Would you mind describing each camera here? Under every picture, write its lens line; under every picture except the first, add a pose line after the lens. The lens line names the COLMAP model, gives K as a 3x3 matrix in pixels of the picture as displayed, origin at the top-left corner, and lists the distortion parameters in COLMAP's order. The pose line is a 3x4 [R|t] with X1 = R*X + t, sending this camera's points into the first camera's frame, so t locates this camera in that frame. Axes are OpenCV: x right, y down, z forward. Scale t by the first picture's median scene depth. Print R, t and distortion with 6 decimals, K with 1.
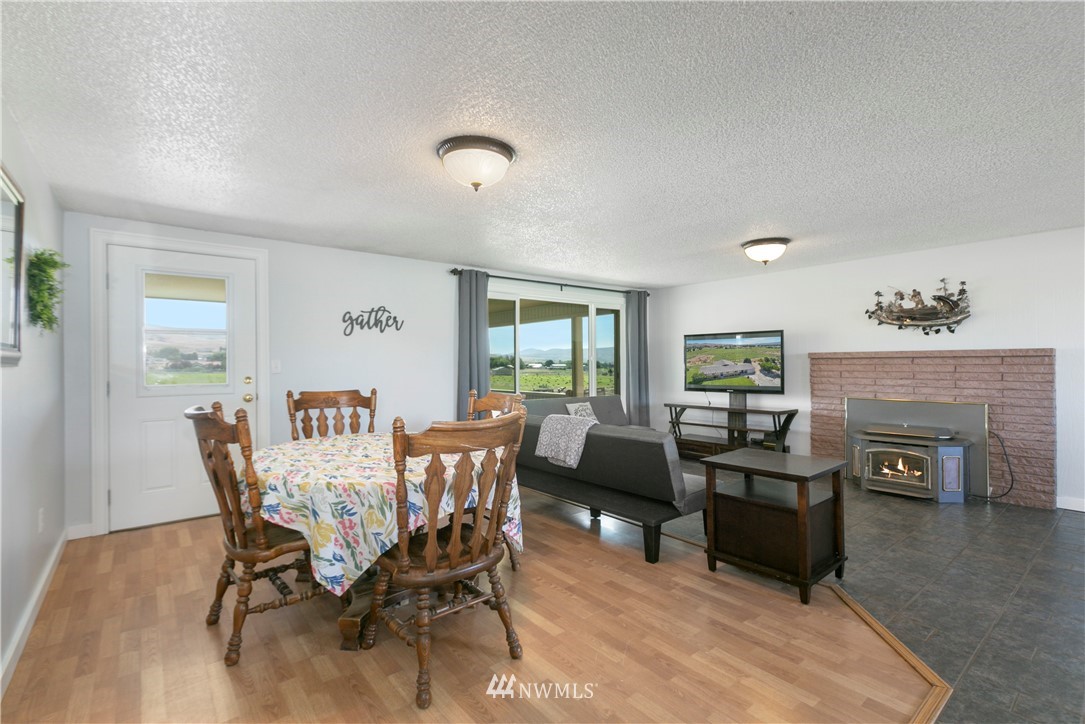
lens RADIAL K [[502.0, 0, 531.6], [0, 502.0, 364.4], [0, 0, 1]] dist [-0.000051, 0.001293]
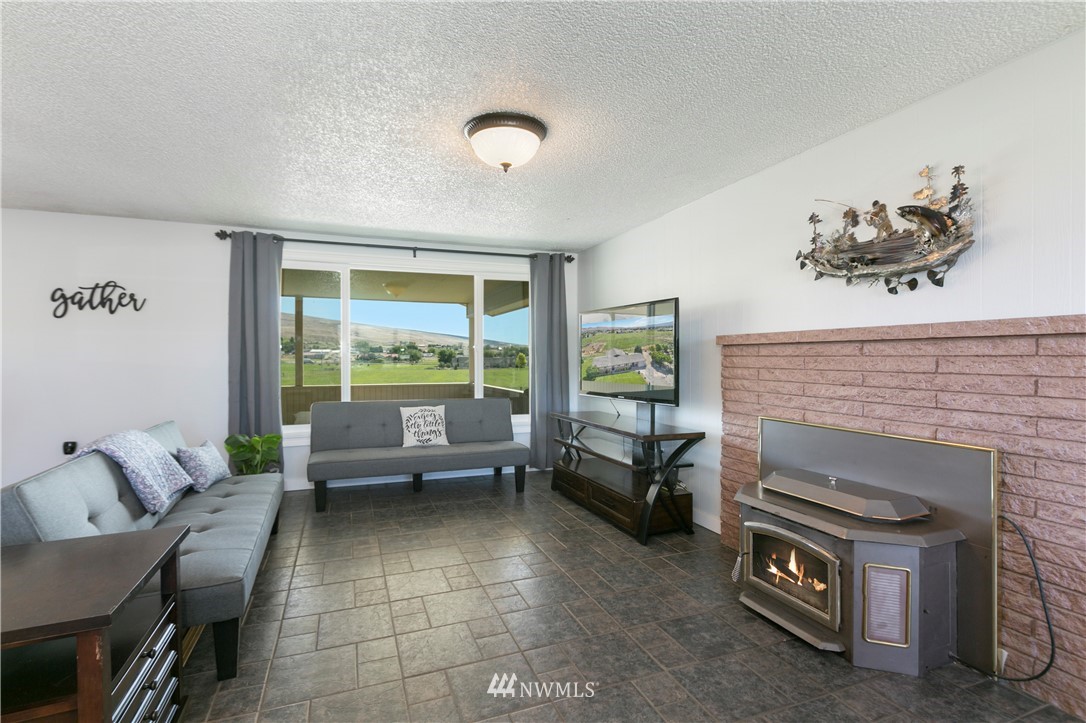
lens RADIAL K [[502.5, 0, 539.0], [0, 502.5, 364.6], [0, 0, 1]] dist [-0.000051, 0.001293]
pose [[0.951225, 0.009683, -0.308347, 0.605863], [-0.005389, 0.999876, 0.014776, 0.003146], [0.308452, -0.012394, 0.951159, 0.437641]]
